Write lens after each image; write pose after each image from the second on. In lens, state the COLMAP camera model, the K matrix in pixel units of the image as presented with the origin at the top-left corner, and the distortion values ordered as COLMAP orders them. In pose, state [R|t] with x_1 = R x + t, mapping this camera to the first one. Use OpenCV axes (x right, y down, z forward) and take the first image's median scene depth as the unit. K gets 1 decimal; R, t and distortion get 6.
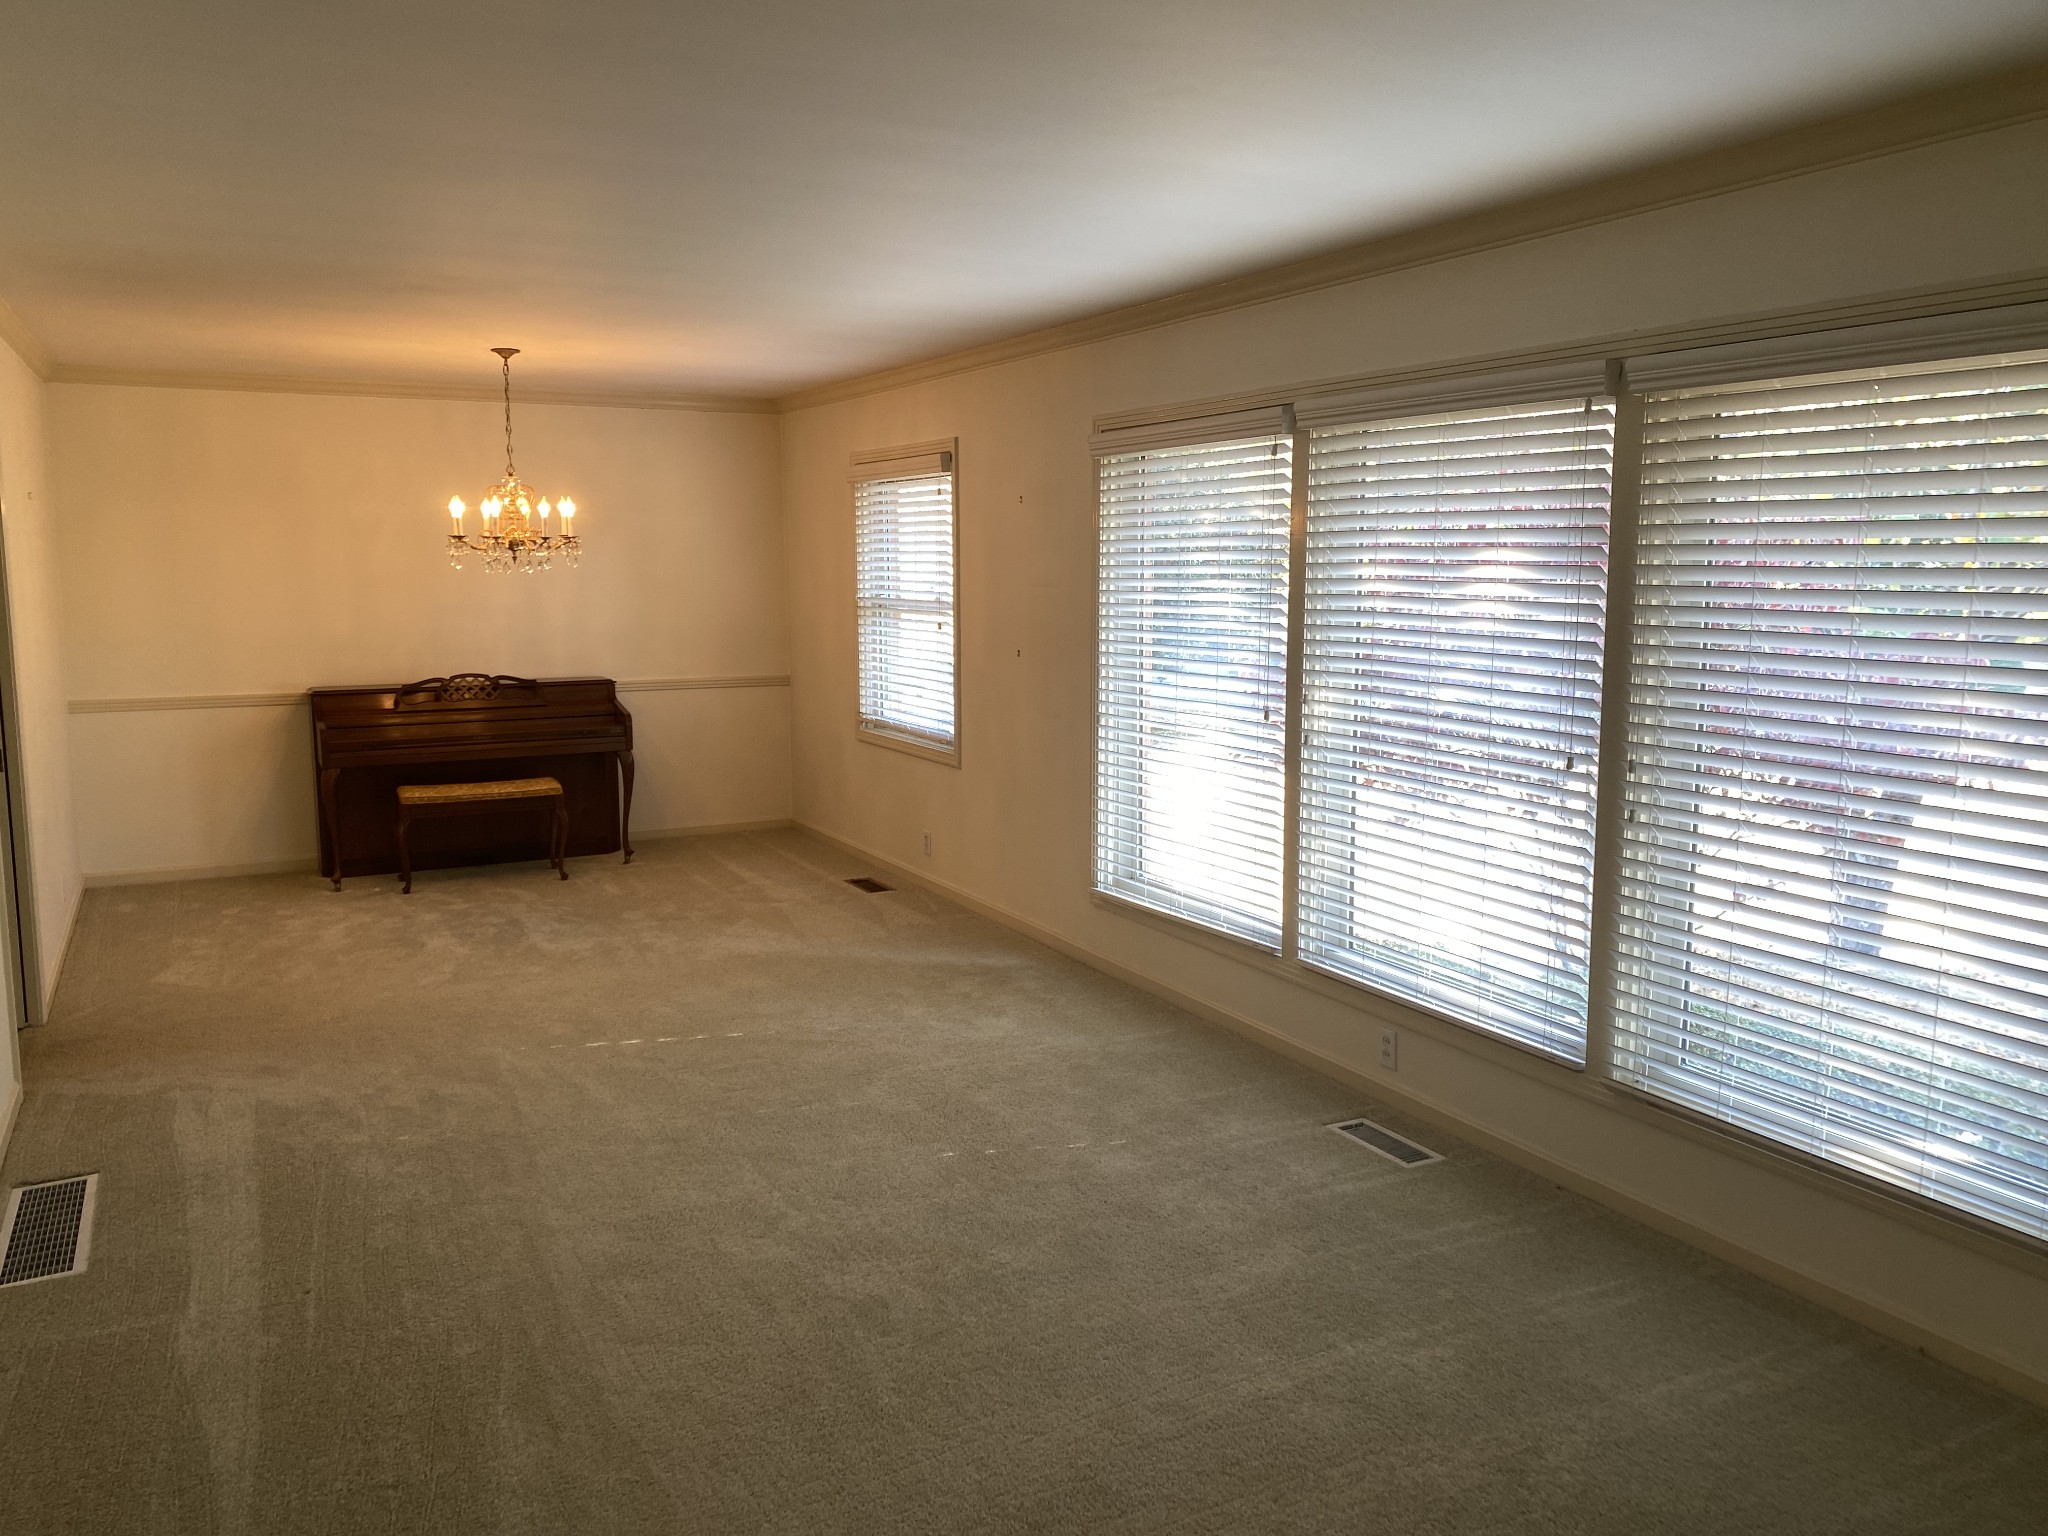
lens RADIAL K [[1571.5, 0, 1022.4], [0, 1571.5, 774.4], [0, 0, 1]] dist [-0.000200, -0.005820]
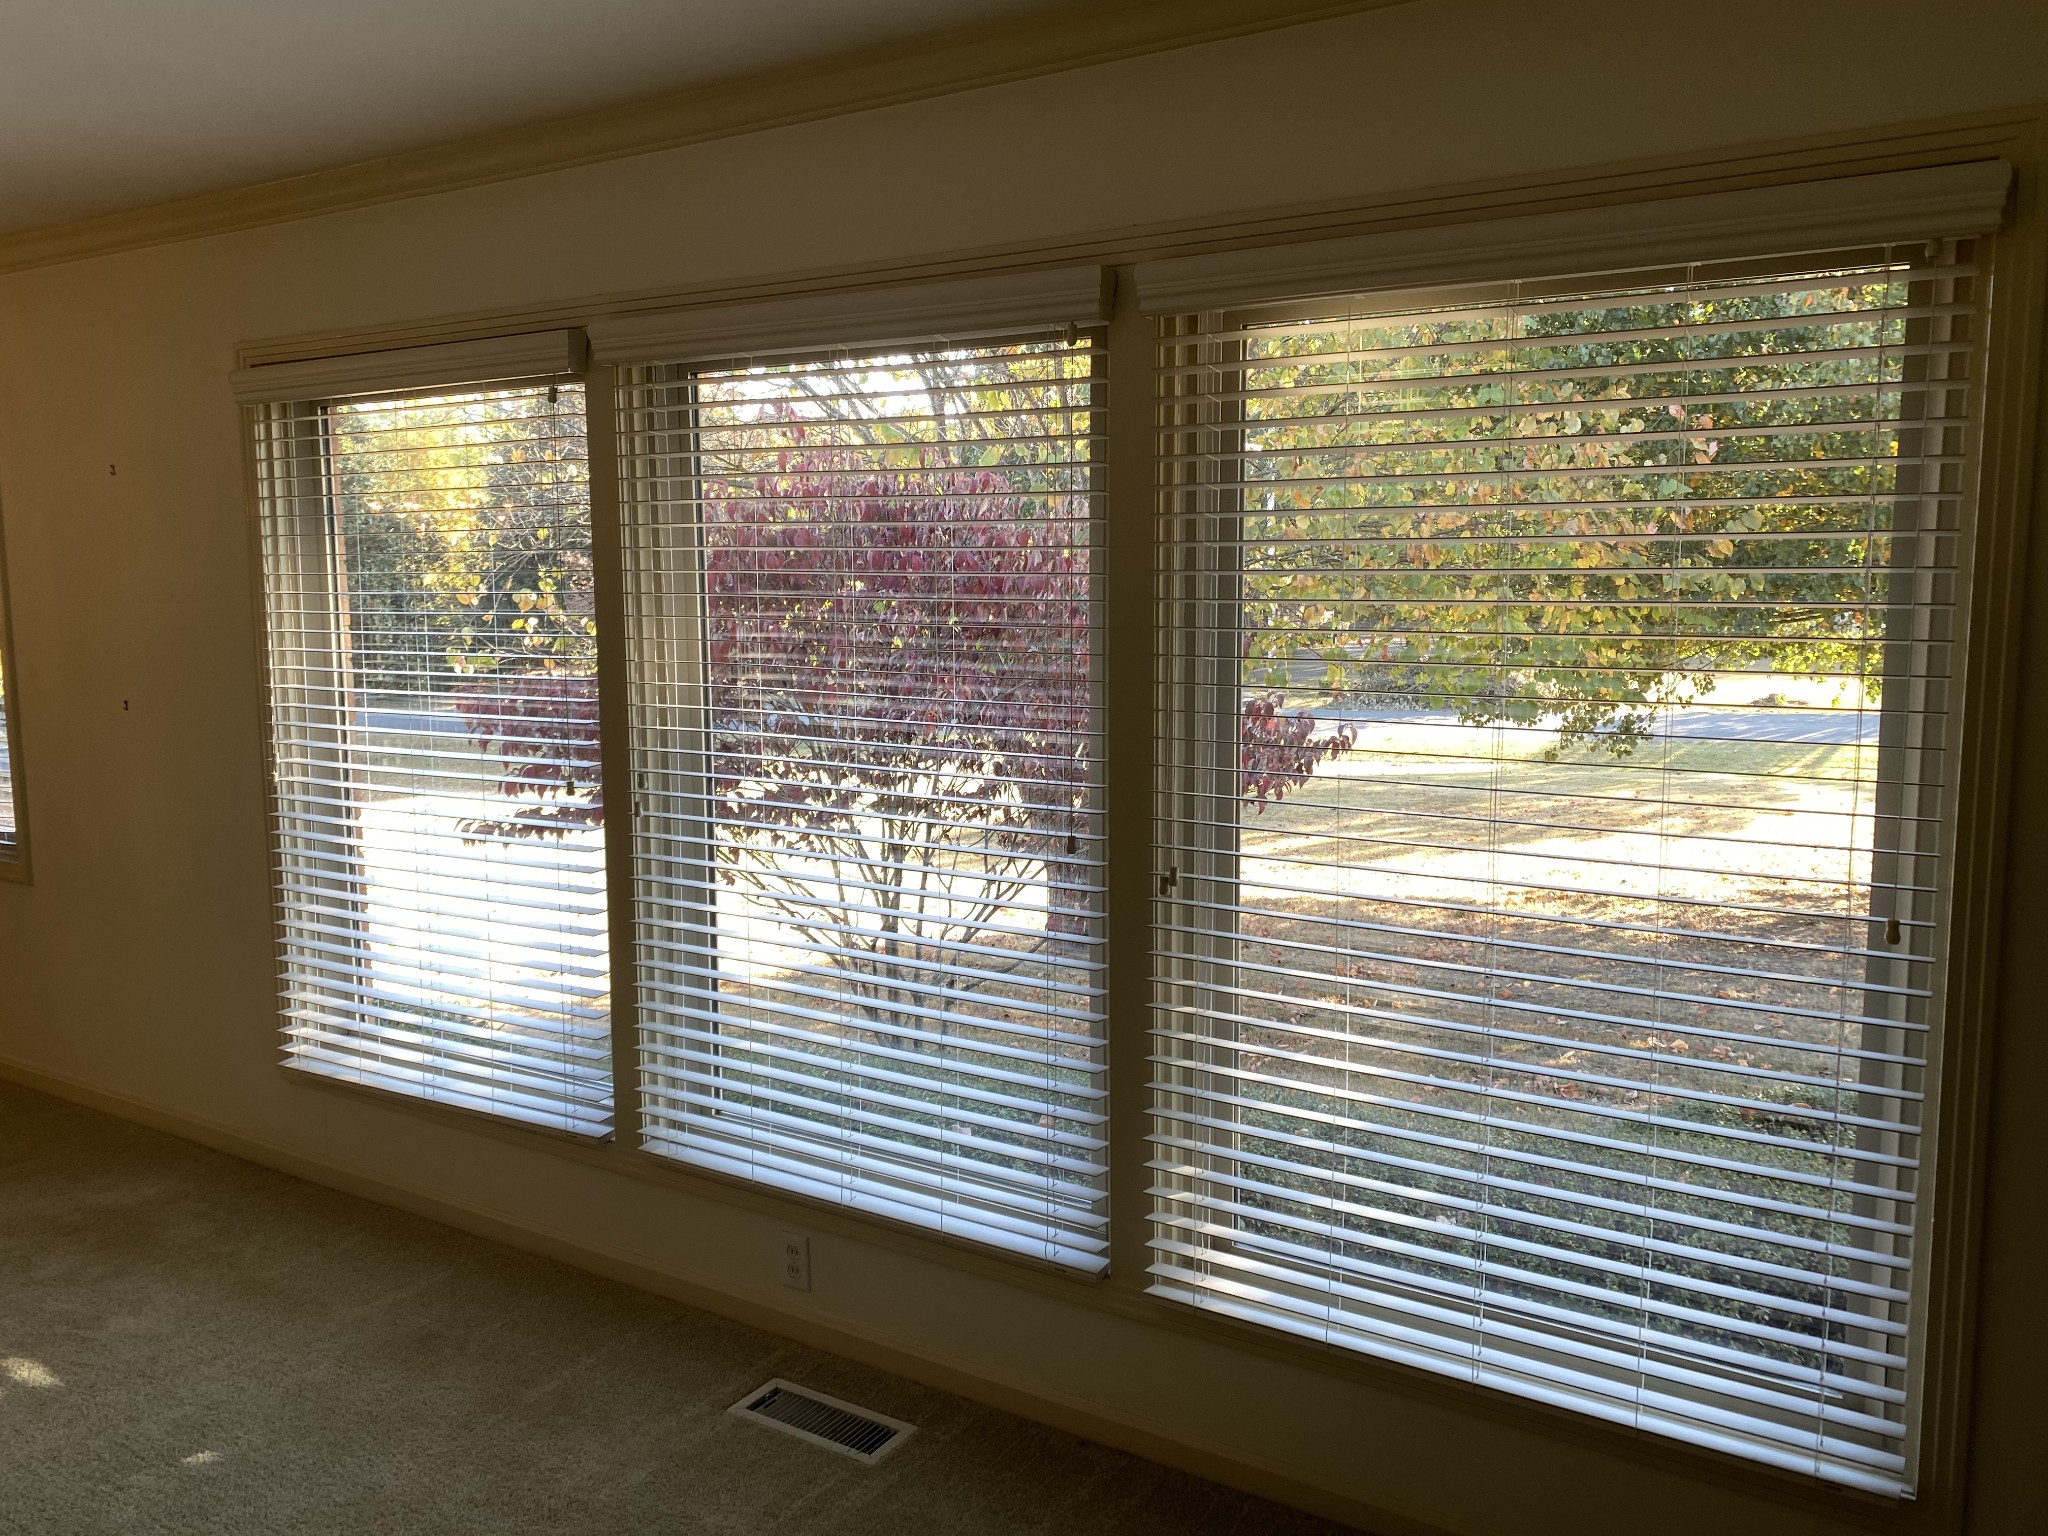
lens RADIAL K [[1571.5, 0, 1035.0], [0, 1571.5, 748.7], [0, 0, 1]] dist [-0.000200, -0.005820]
pose [[0.860002, -0.053063, 0.507524, -0.015372], [0.066921, 0.997717, -0.009084, -0.037321], [-0.505883, 0.041776, 0.861590, 0.343384]]
